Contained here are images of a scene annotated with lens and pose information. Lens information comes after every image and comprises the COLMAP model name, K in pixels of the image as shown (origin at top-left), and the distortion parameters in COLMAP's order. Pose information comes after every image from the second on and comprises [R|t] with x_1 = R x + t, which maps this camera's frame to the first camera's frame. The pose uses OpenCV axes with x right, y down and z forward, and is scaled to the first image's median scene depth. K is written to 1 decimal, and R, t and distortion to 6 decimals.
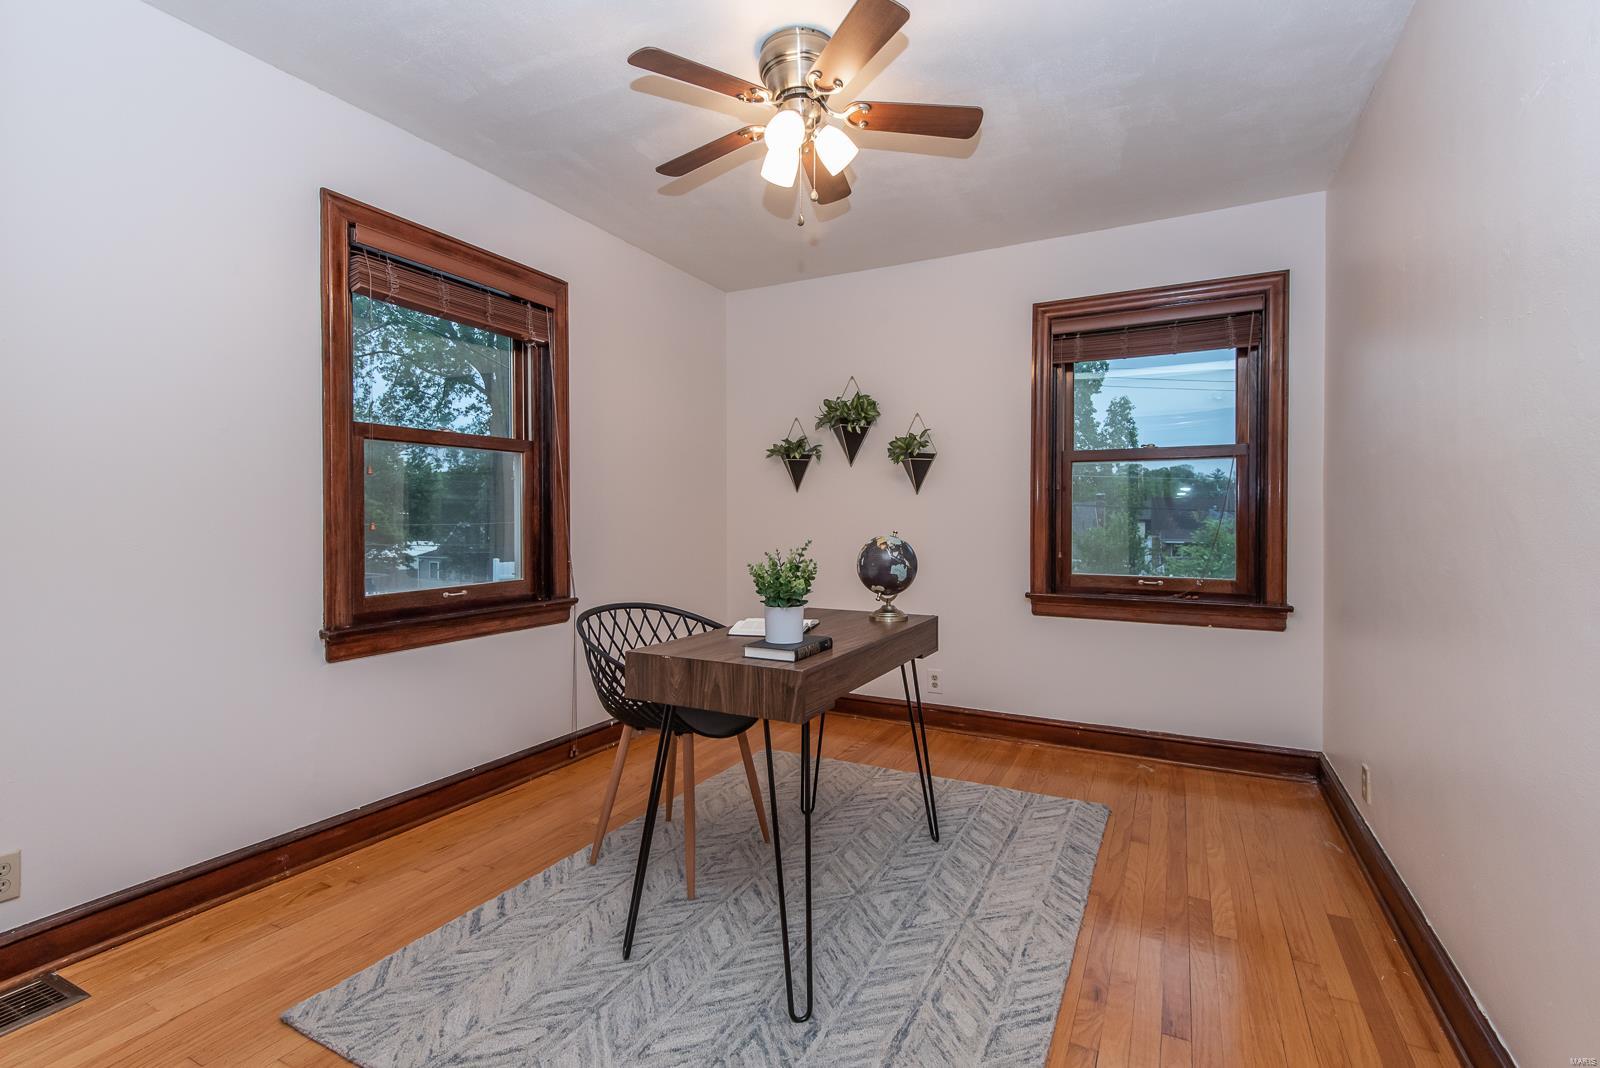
lens RADIAL K [[737.9, 0, 781.5], [0, 737.9, 524.2], [0, 0, 1]] dist [0.030730, -0.012013]
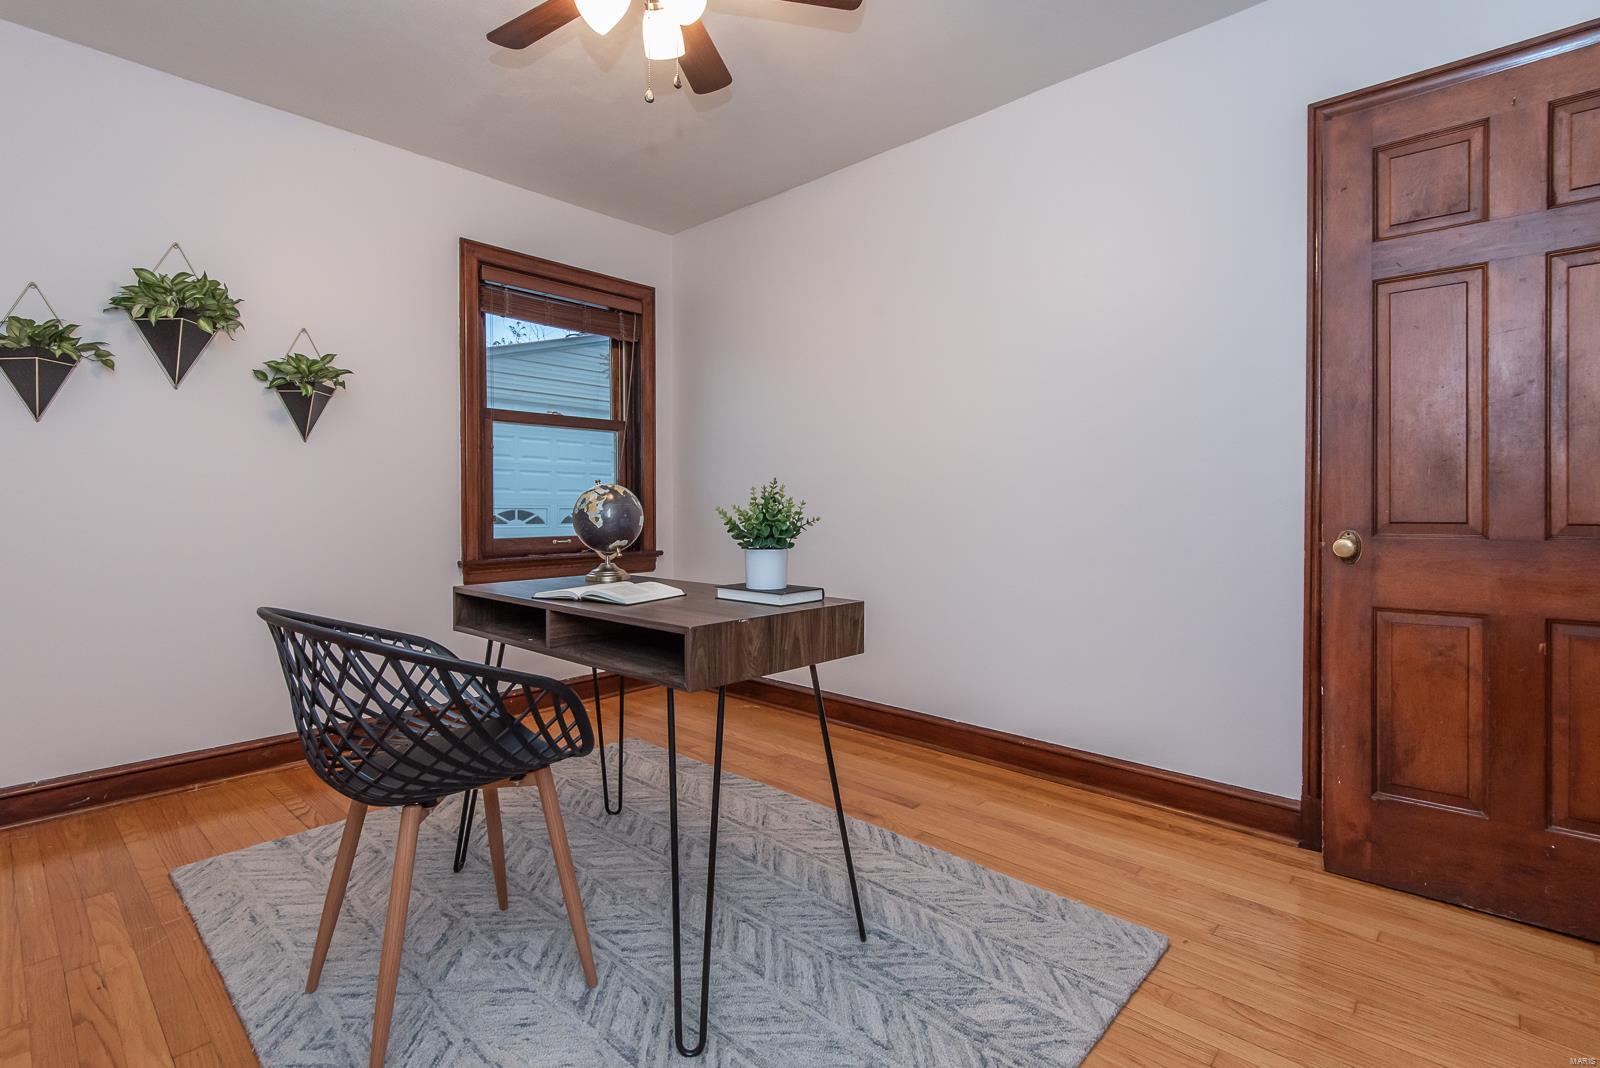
lens RADIAL K [[737.9, 0, 842.2], [0, 737.9, 518.1], [0, 0, 1]] dist [0.030730, -0.012013]
pose [[0.244094, -0.023824, 0.969459, -0.641307], [0.012789, 0.999690, 0.021347, 0.040567], [-0.969667, 0.007187, 0.244323, 0.512153]]
